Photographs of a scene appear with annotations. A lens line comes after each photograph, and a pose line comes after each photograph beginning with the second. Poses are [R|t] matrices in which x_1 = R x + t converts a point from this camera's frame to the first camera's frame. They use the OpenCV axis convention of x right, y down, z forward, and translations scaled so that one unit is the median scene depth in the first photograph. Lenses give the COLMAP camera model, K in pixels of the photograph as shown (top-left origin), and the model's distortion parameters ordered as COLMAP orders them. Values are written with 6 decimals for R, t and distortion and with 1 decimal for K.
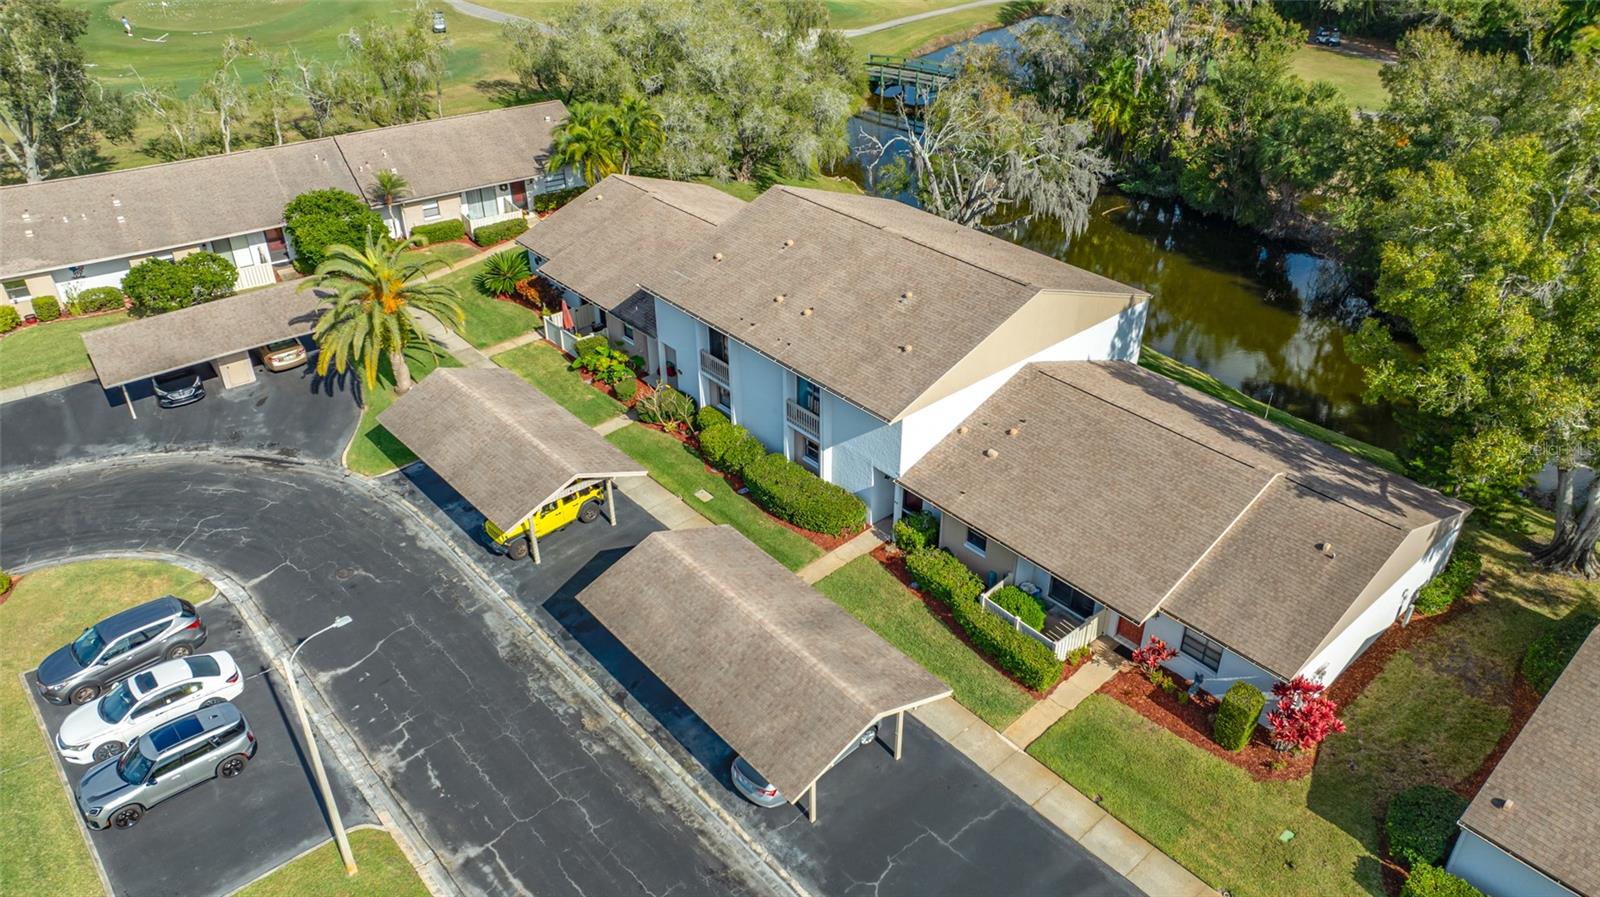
lens RADIAL K [[1103.6, 0, 800.0], [0, 1103.6, 448.5], [0, 0, 1]] dist [-0.016747, 0.003155]
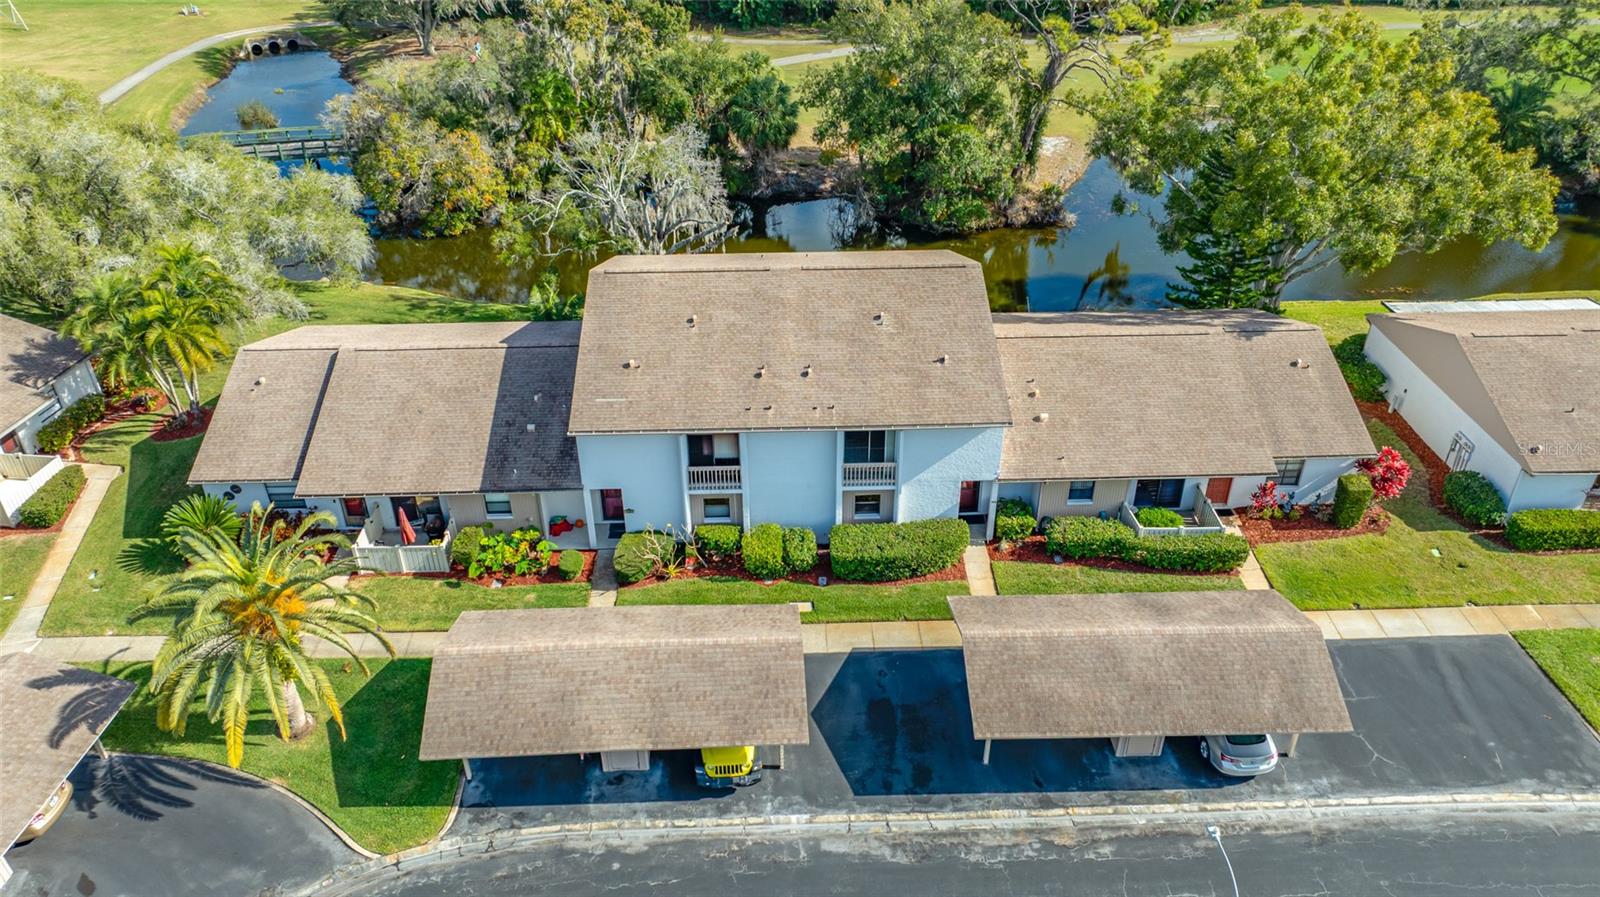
lens RADIAL K [[1103.6, 0, 800.0], [0, 1103.6, 448.5], [0, 0, 1]] dist [-0.016747, 0.003155]
pose [[0.627942, -0.402028, 0.666381, -0.793756], [0.414944, 0.897338, 0.150355, -0.258644], [-0.658415, 0.182097, 0.730295, 0.434787]]
